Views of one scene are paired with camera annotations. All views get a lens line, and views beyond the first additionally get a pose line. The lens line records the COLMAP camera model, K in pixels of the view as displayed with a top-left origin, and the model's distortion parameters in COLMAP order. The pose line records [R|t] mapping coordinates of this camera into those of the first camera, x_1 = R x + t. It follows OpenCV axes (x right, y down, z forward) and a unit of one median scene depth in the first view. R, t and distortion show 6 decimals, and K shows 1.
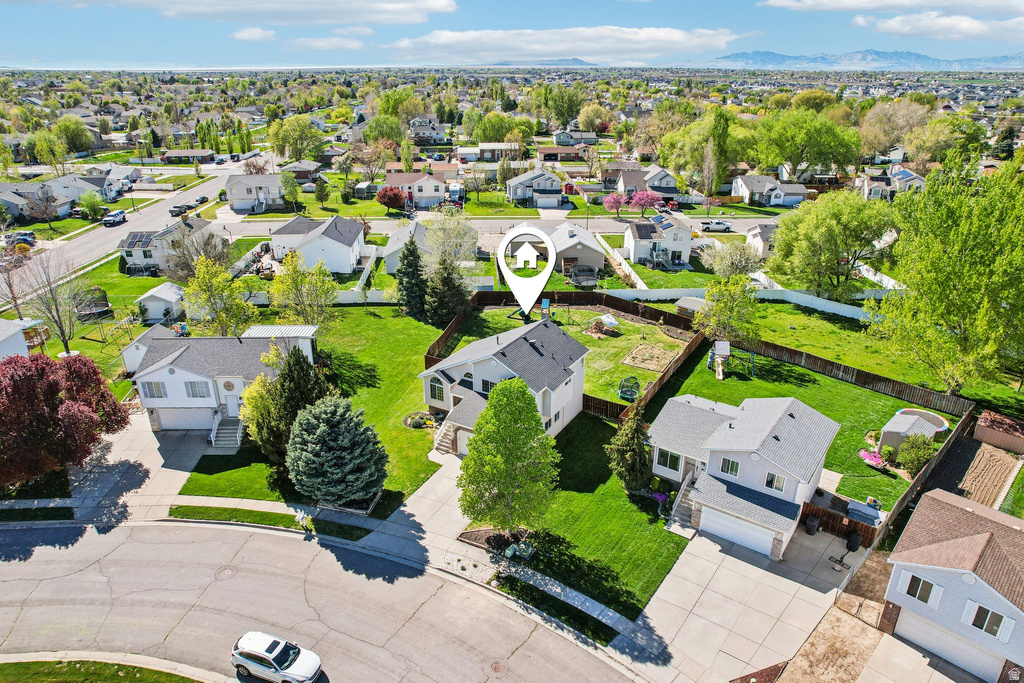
lens RADIAL K [[671.1, 0, 512.0], [0, 671.1, 341.5], [0, 0, 1]] dist [-0.069982, 0.055453]
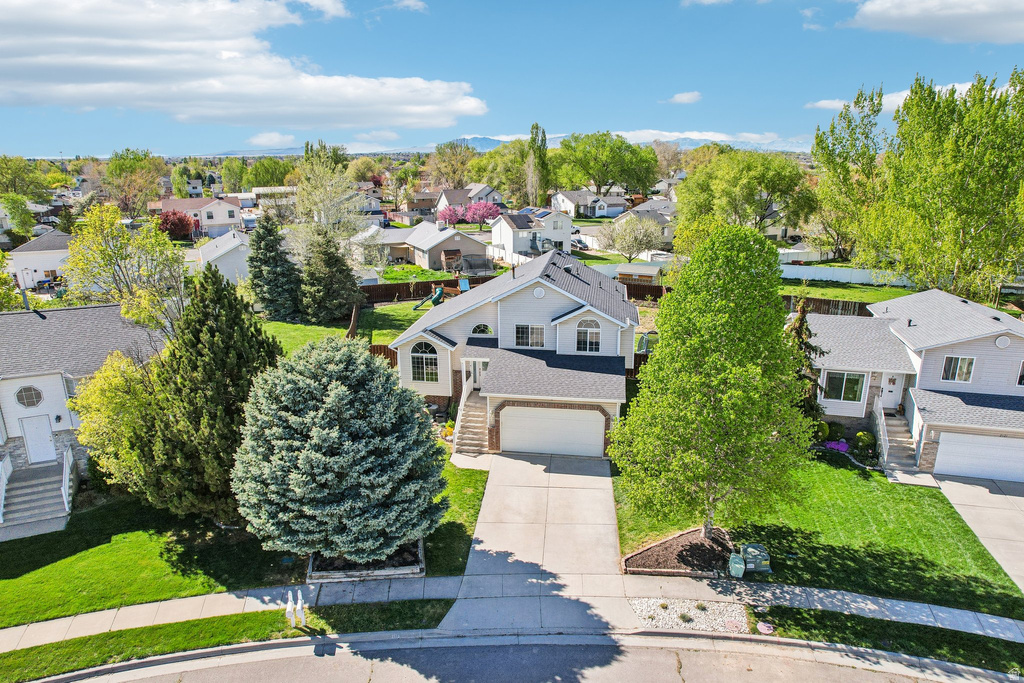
lens RADIAL K [[671.1, 0, 512.0], [0, 671.1, 341.5], [0, 0, 1]] dist [-0.069982, 0.055453]
pose [[0.929604, -0.108741, 0.352153, -0.281623], [0.148486, 0.985008, -0.087810, 0.131925], [-0.337325, 0.133918, 0.931814, 0.453847]]
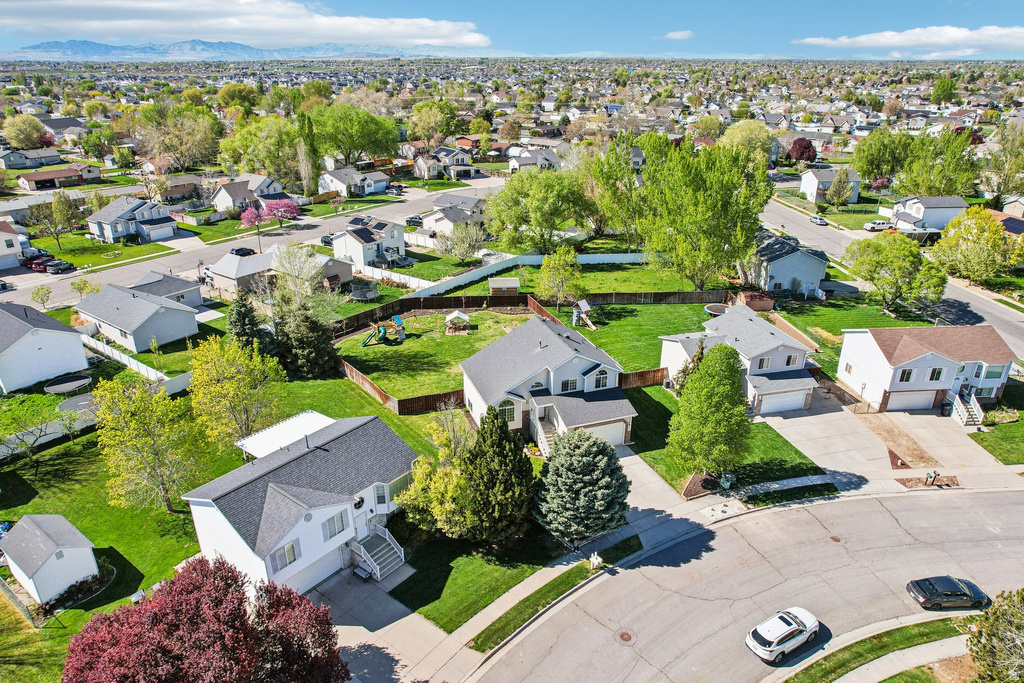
lens RADIAL K [[671.1, 0, 512.0], [0, 671.1, 341.5], [0, 0, 1]] dist [-0.069982, 0.055453]
pose [[0.648184, -0.303814, 0.698251, -0.860279], [0.295560, 0.945449, 0.137004, -0.179937], [-0.701785, 0.117572, 0.702620, 0.323526]]
